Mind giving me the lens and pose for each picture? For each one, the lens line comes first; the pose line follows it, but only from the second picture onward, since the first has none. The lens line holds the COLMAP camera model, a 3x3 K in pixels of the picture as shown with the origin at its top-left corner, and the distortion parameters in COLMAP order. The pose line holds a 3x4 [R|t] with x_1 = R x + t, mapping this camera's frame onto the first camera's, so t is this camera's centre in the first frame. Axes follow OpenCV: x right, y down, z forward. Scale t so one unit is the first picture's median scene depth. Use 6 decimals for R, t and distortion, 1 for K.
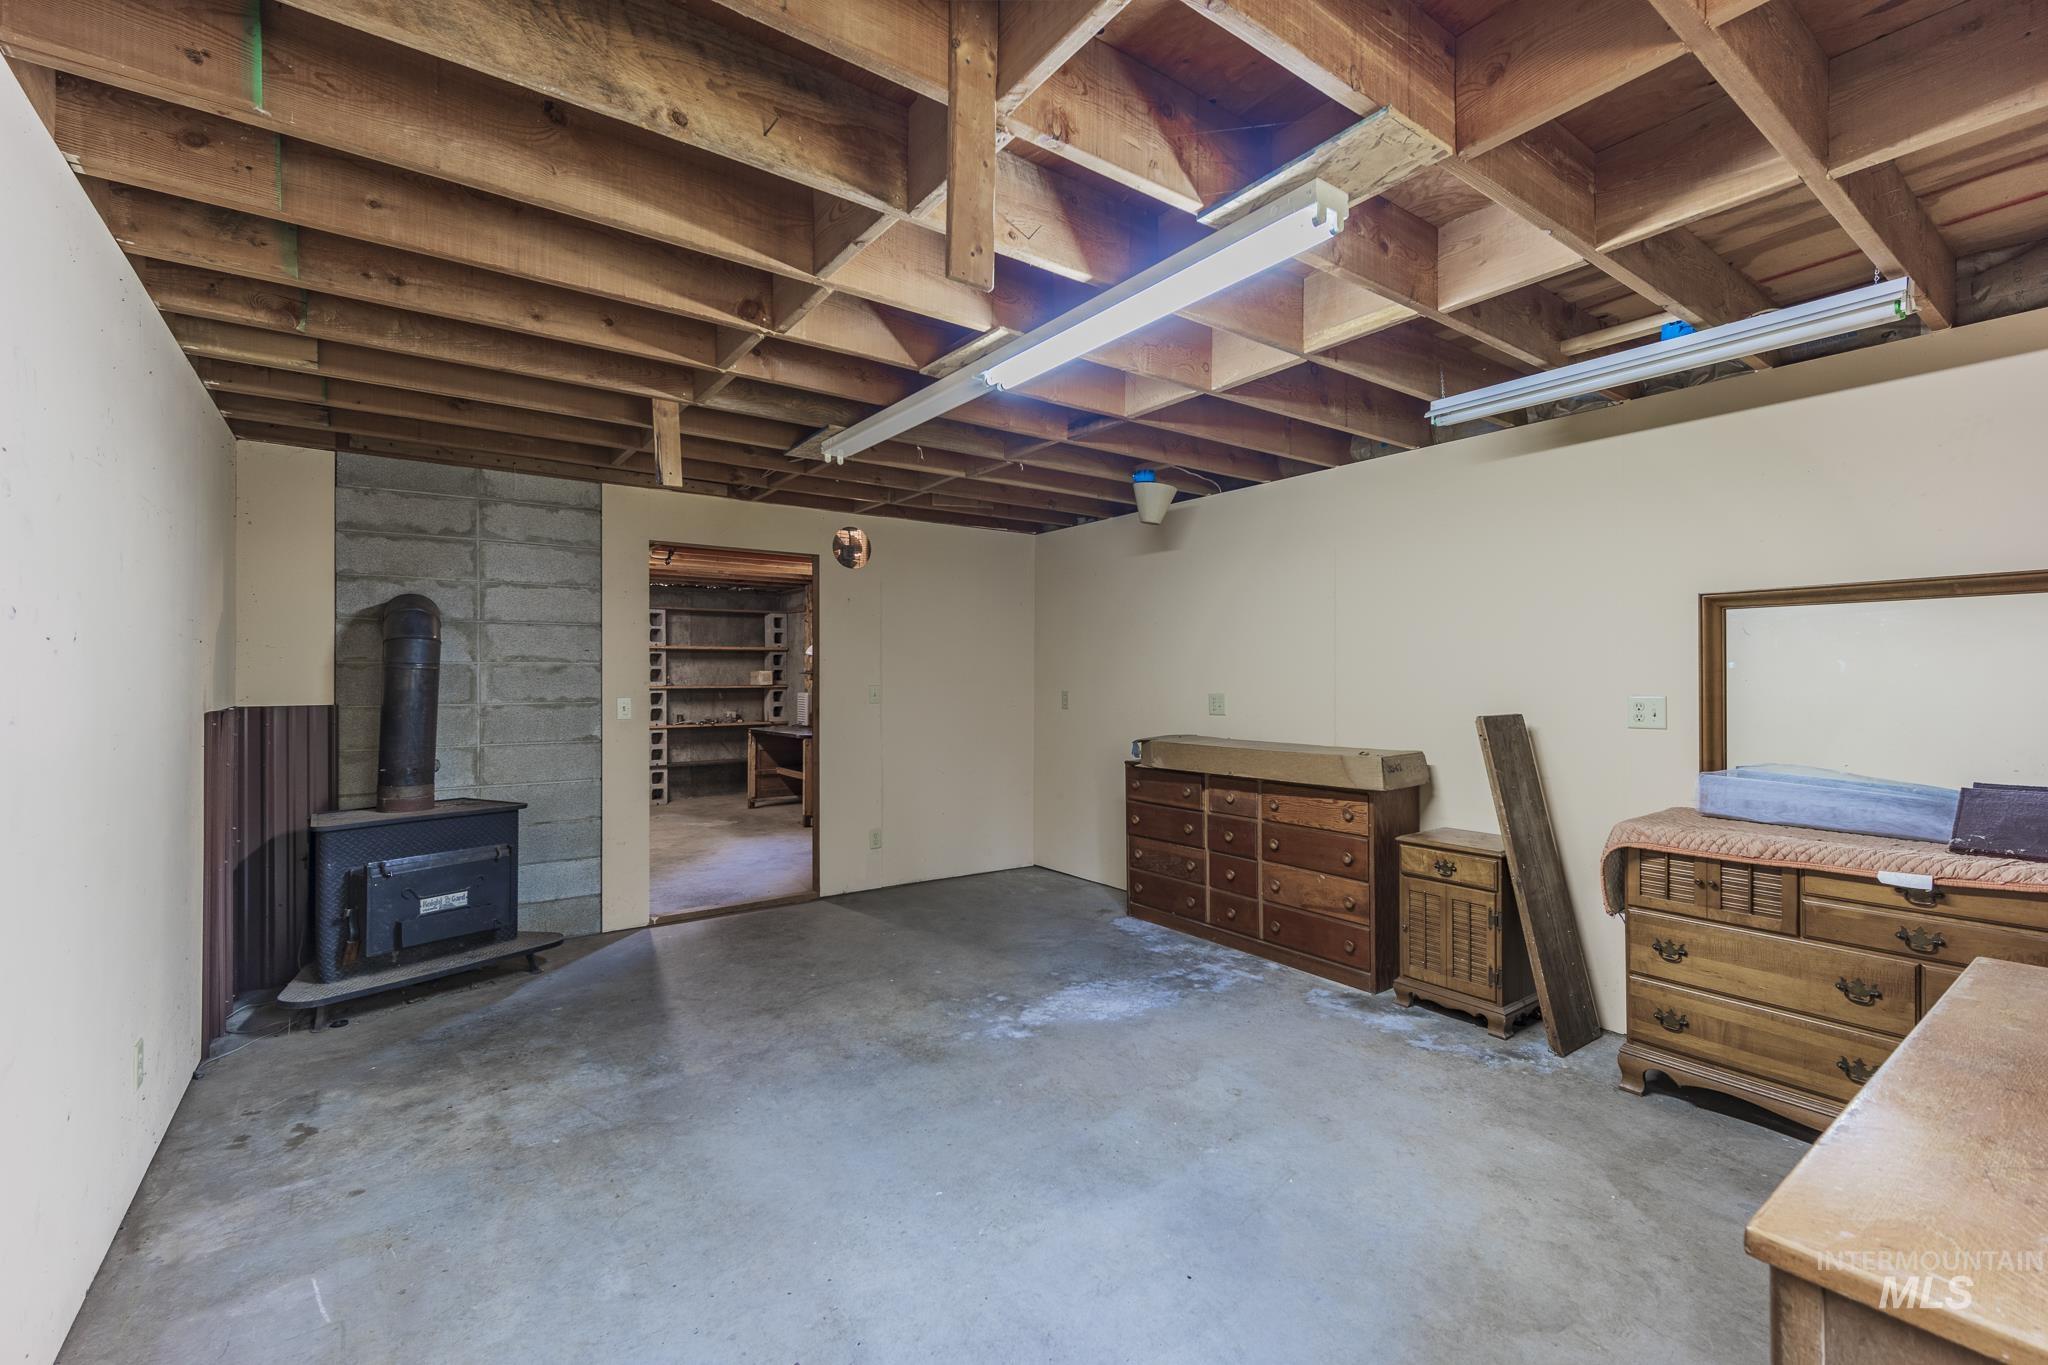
lens RADIAL K [[873.6, 0, 1022.7], [0, 873.6, 673.0], [0, 0, 1]] dist [0.001574, -0.000210]
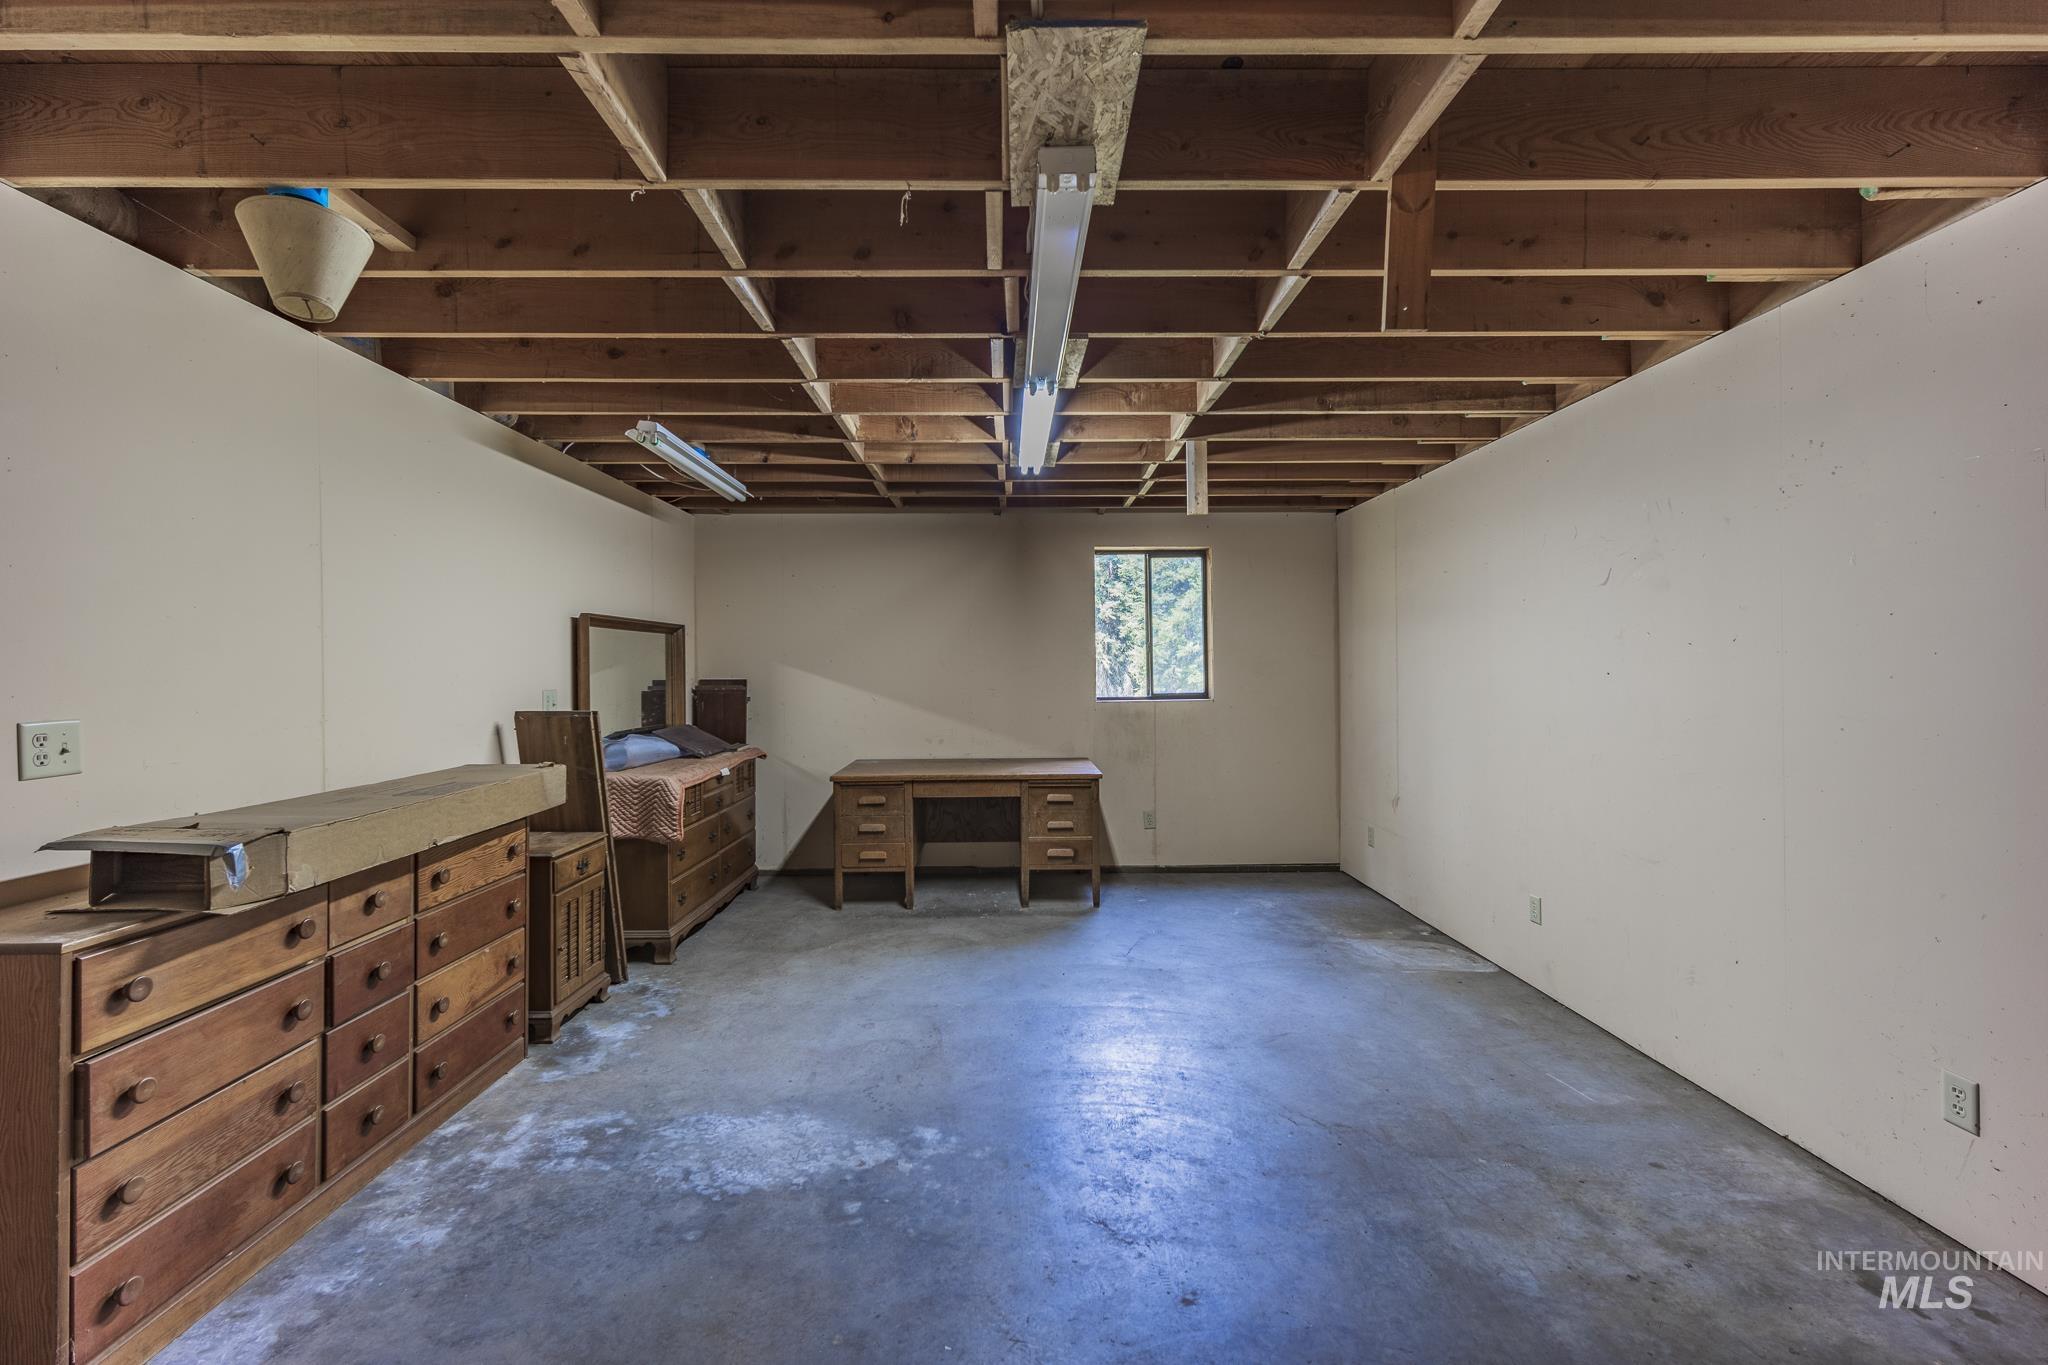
lens RADIAL K [[873.6, 0, 1022.7], [0, 873.6, 673.0], [0, 0, 1]] dist [0.001574, -0.000210]
pose [[-0.816361, 0.003907, 0.577528, -0.476530], [0.004163, 0.999991, -0.000880, 0.005993], [-0.577527, 0.001686, -0.816370, 1.447797]]
